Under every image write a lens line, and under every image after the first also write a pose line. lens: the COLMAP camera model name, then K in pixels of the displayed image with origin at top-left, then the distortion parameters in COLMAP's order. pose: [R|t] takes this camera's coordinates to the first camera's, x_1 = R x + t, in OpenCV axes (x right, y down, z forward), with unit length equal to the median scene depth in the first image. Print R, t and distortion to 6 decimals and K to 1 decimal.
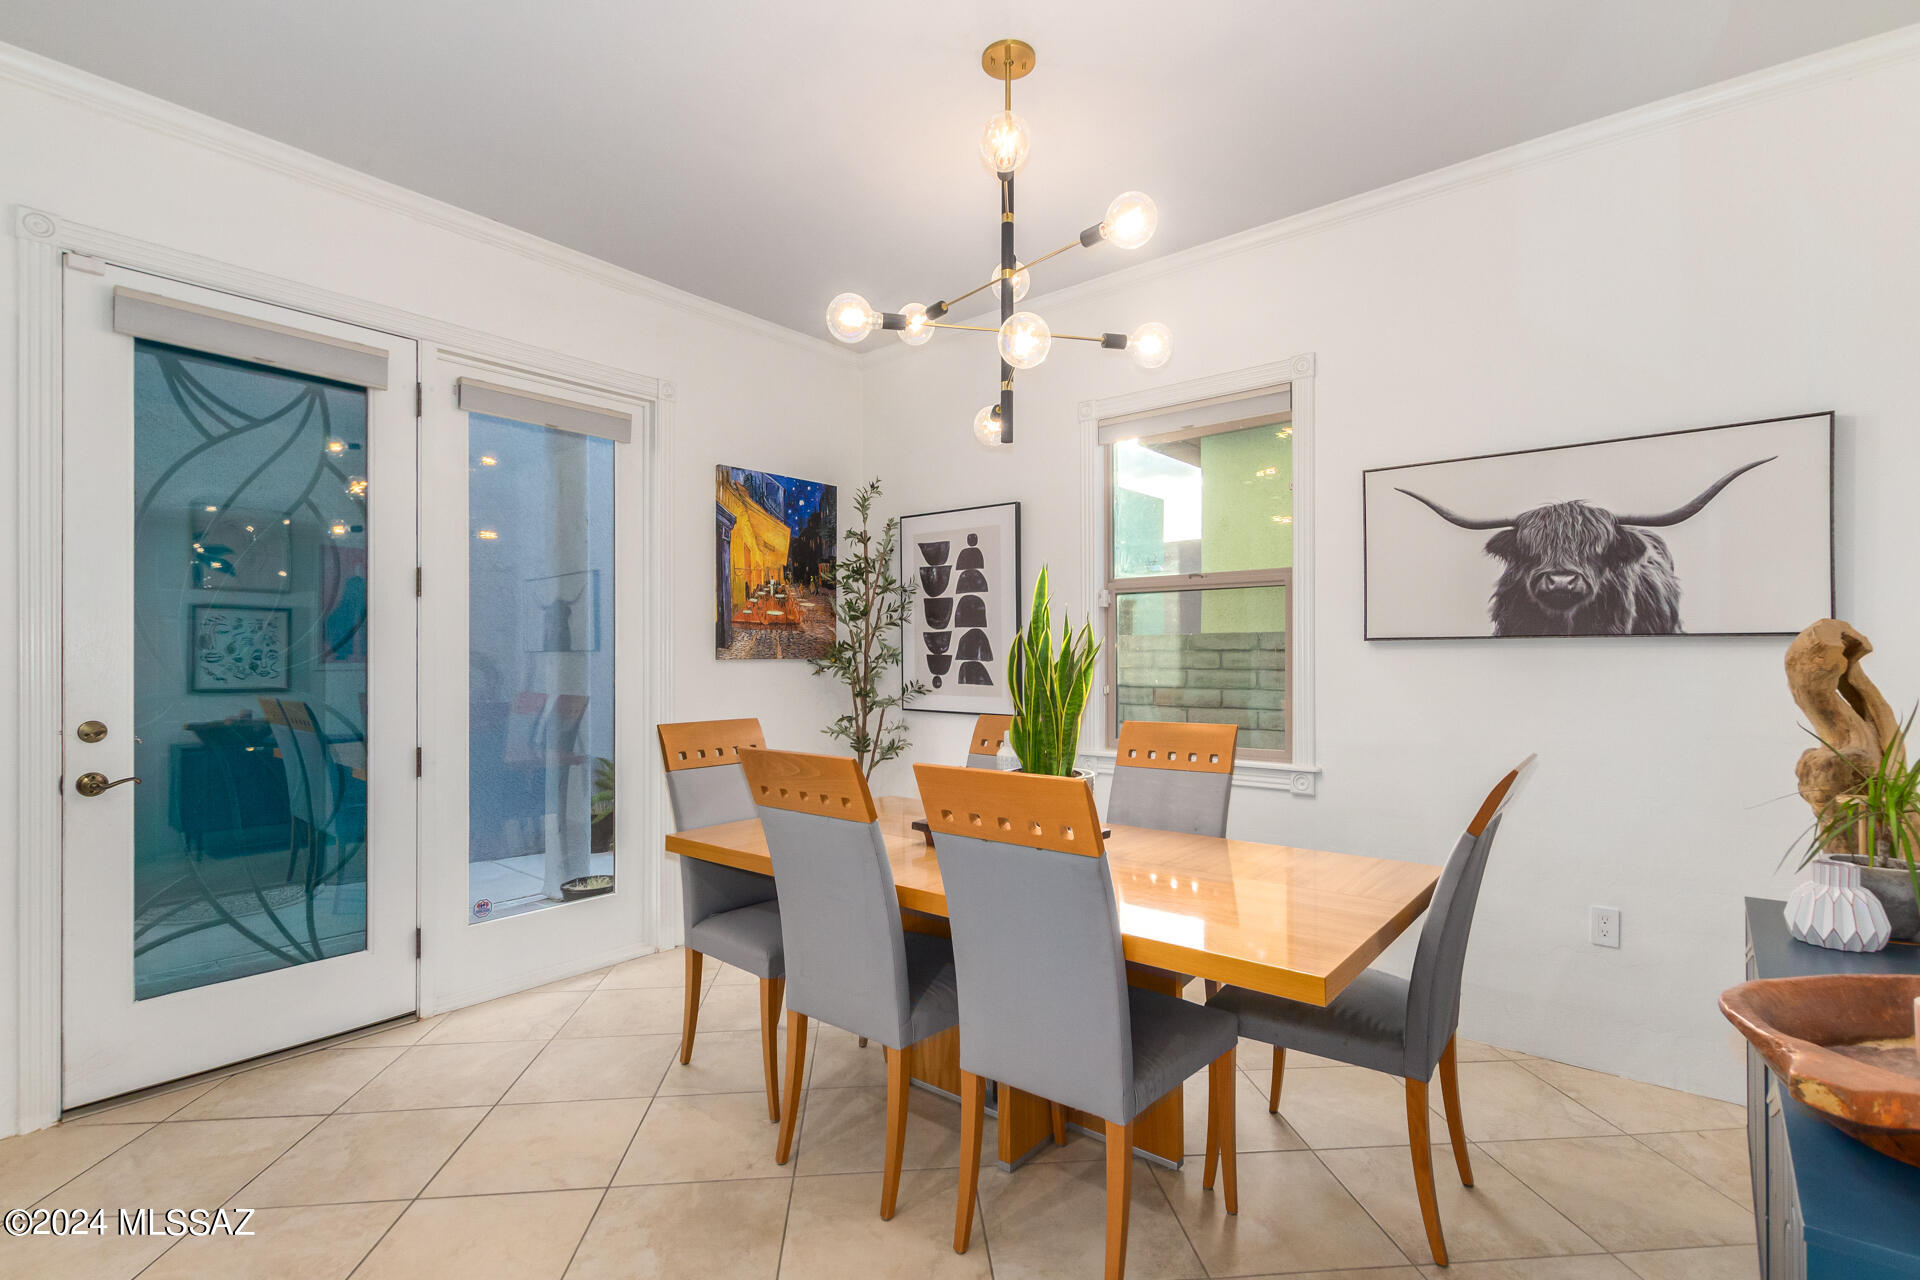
lens RADIAL K [[898.9, 0, 955.6], [0, 898.9, 655.2], [0, 0, 1]] dist [0.006268, -0.003174]
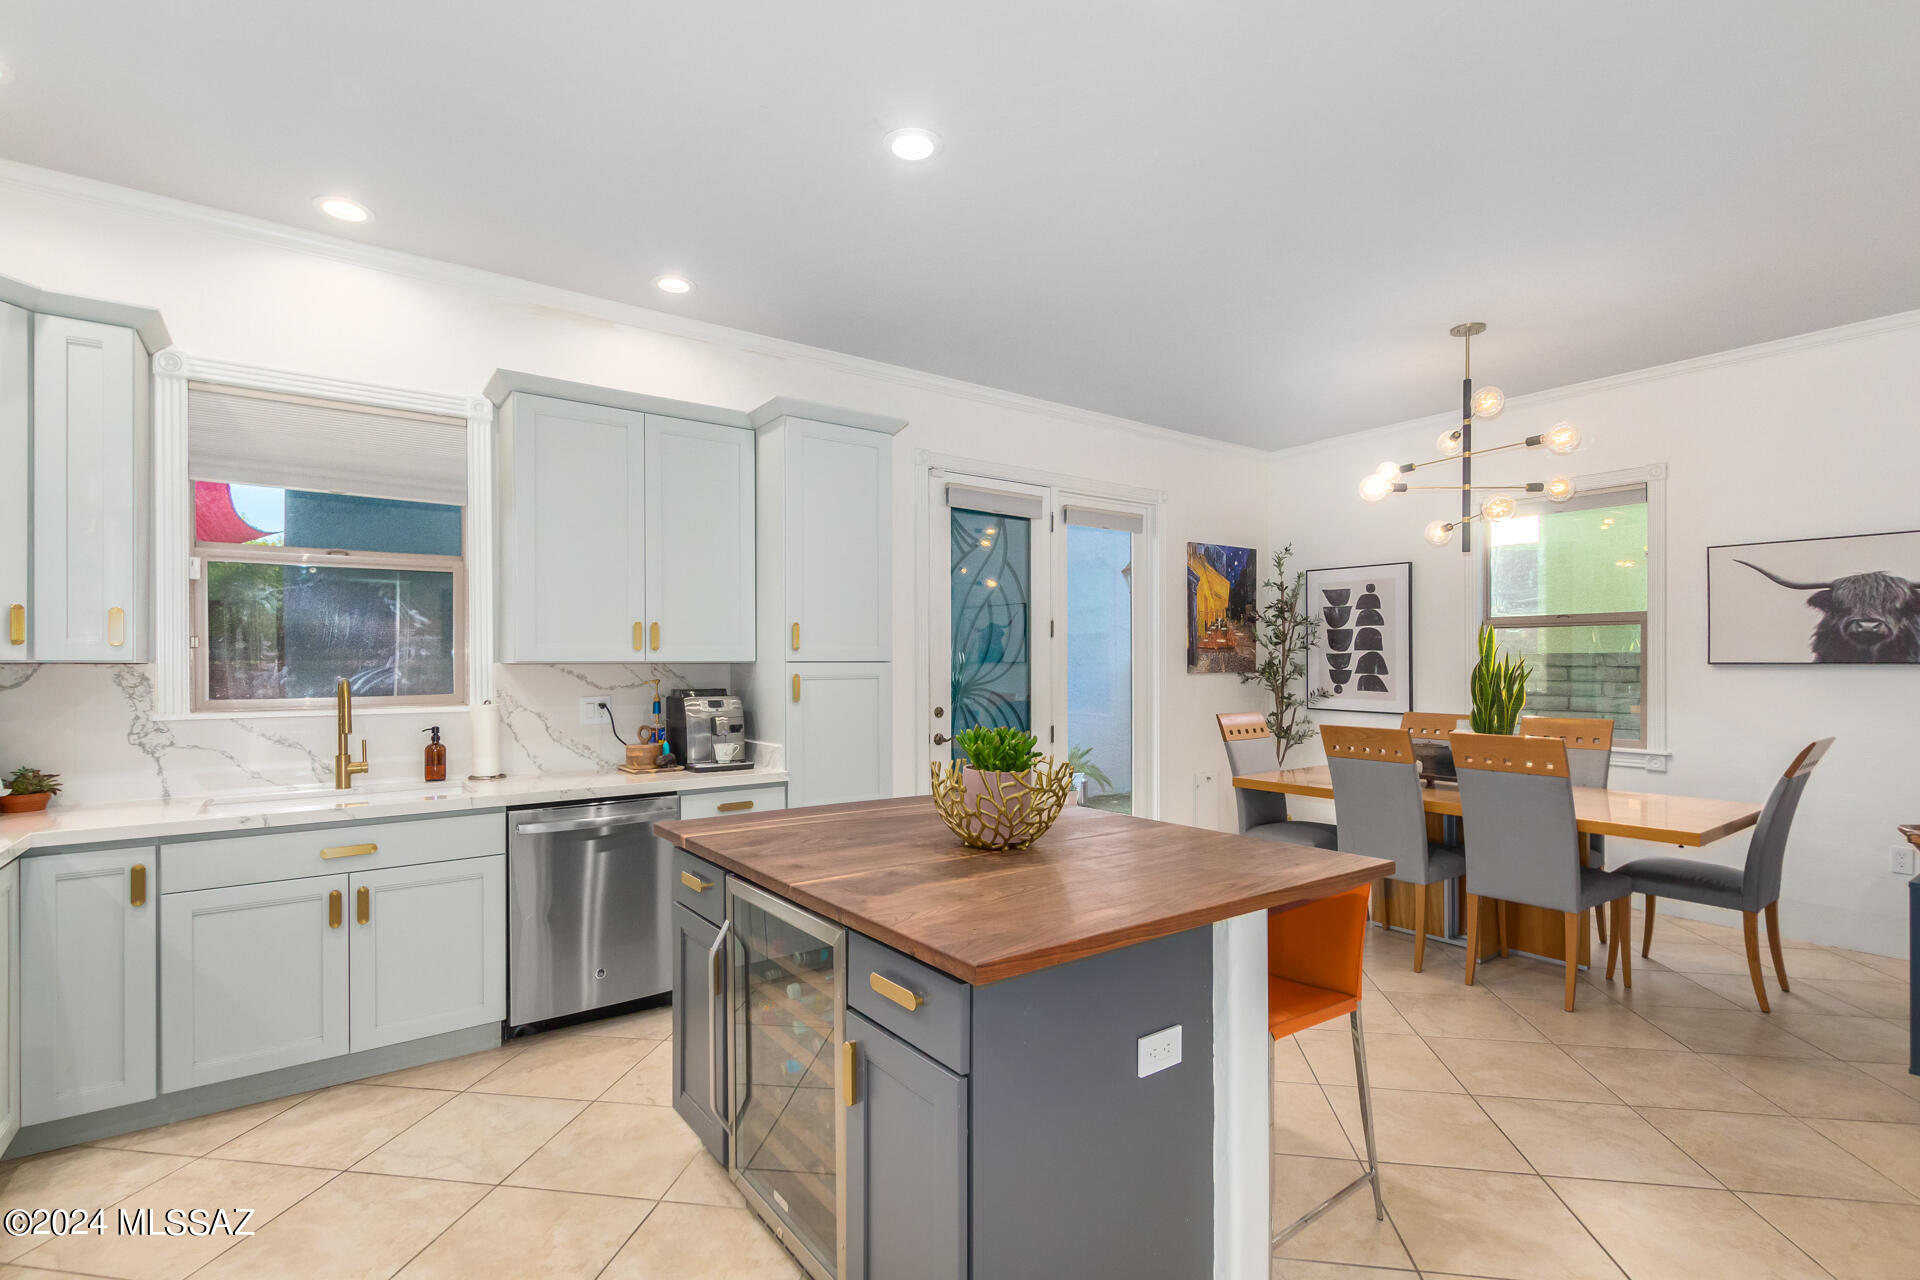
lens RADIAL K [[898.9, 0, 945.1], [0, 898.9, 662.6], [0, 0, 1]] dist [0.006268, -0.003174]
pose [[0.968062, 0.001564, -0.250704, -0.293538], [-0.000413, 0.999989, 0.004642, -0.020061], [0.250709, -0.004390, 0.968053, -0.565038]]
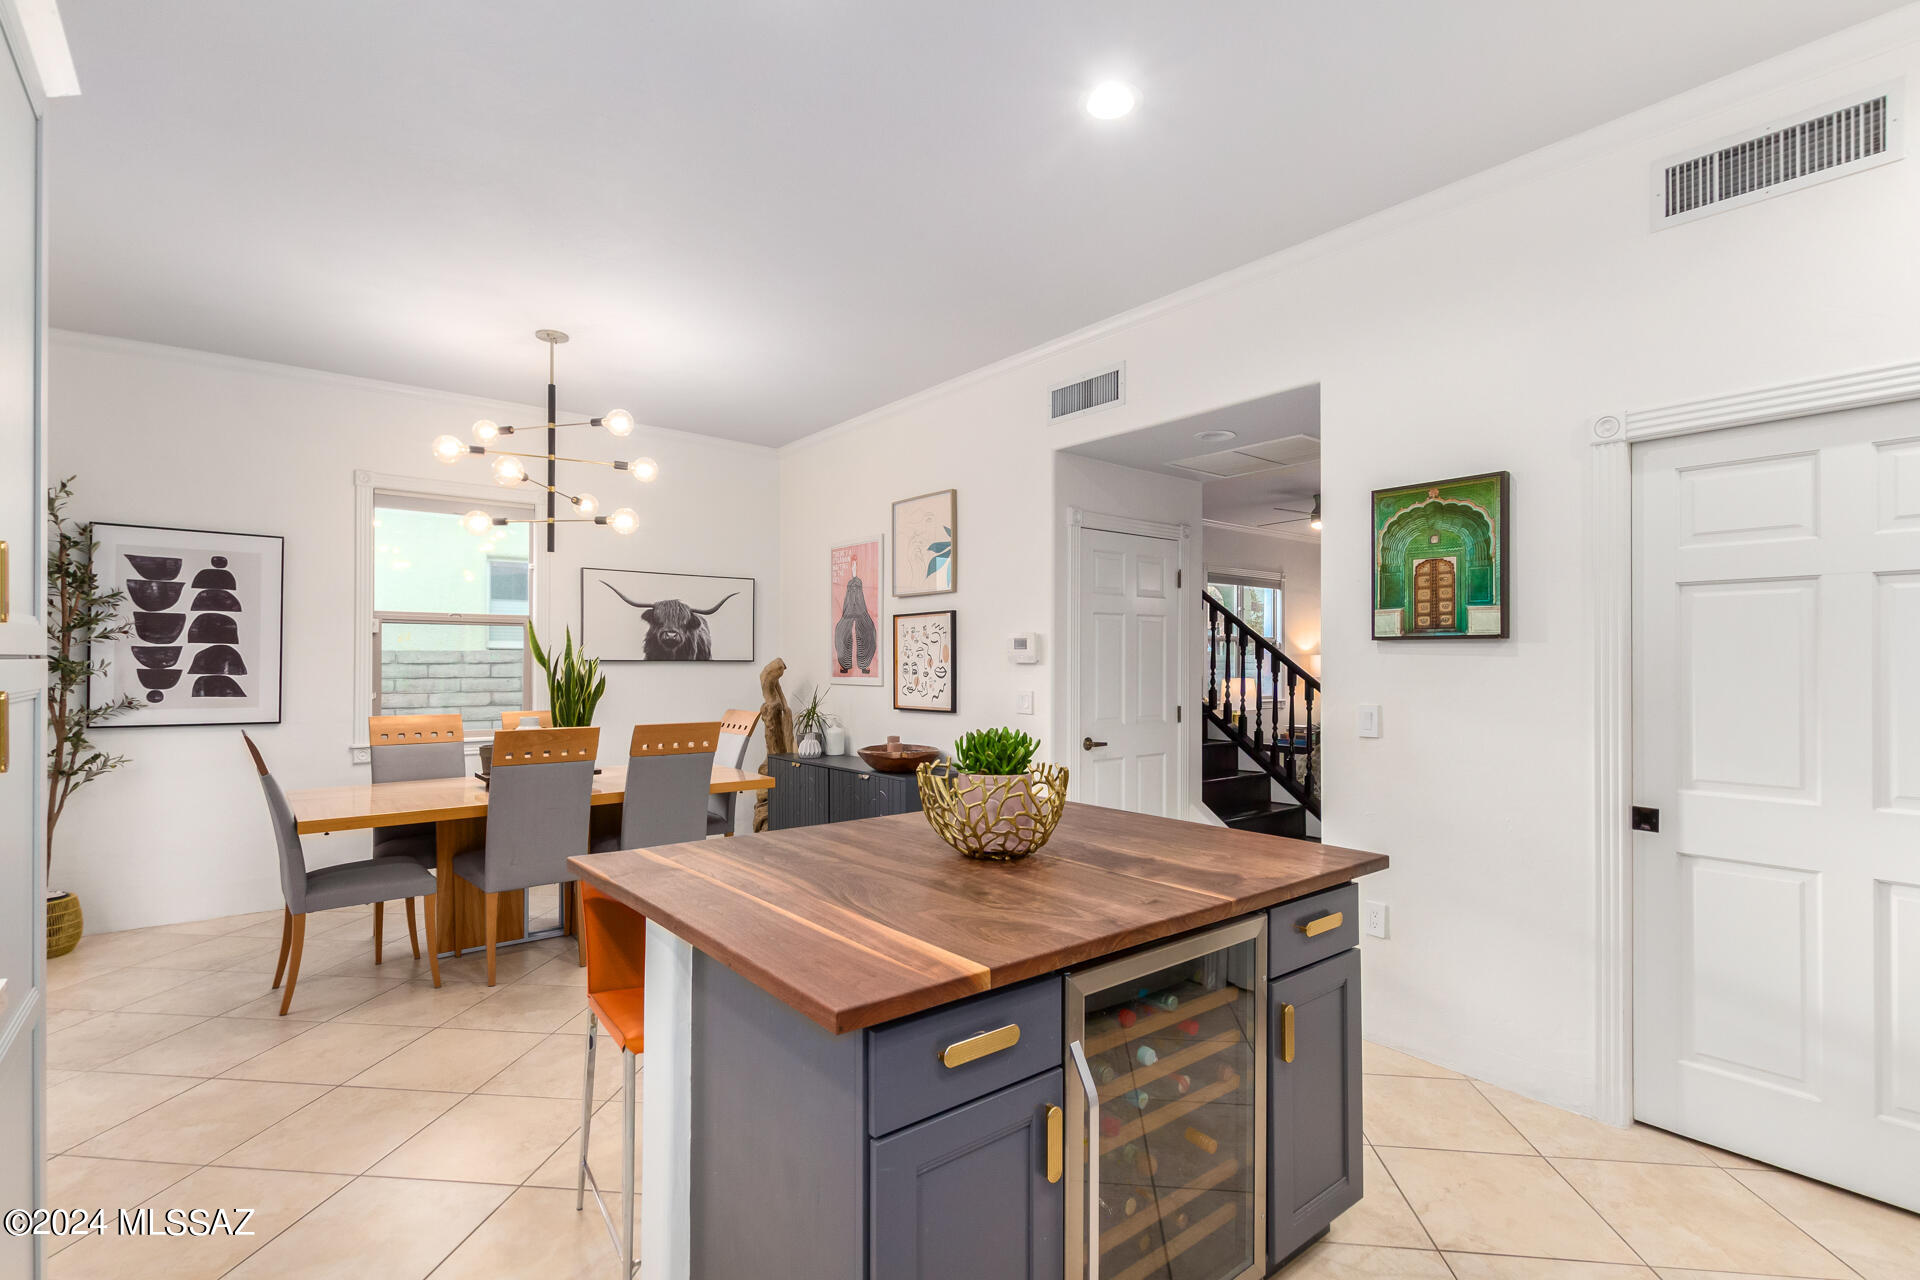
lens RADIAL K [[898.9, 0, 970.7], [0, 898.9, 653.4], [0, 0, 1]] dist [0.006268, -0.003174]
pose [[0.189122, 0.010050, 0.981902, -0.938063], [-0.005829, 0.999941, -0.009112, -0.015987], [-0.981936, -0.004001, 0.189170, -0.089621]]
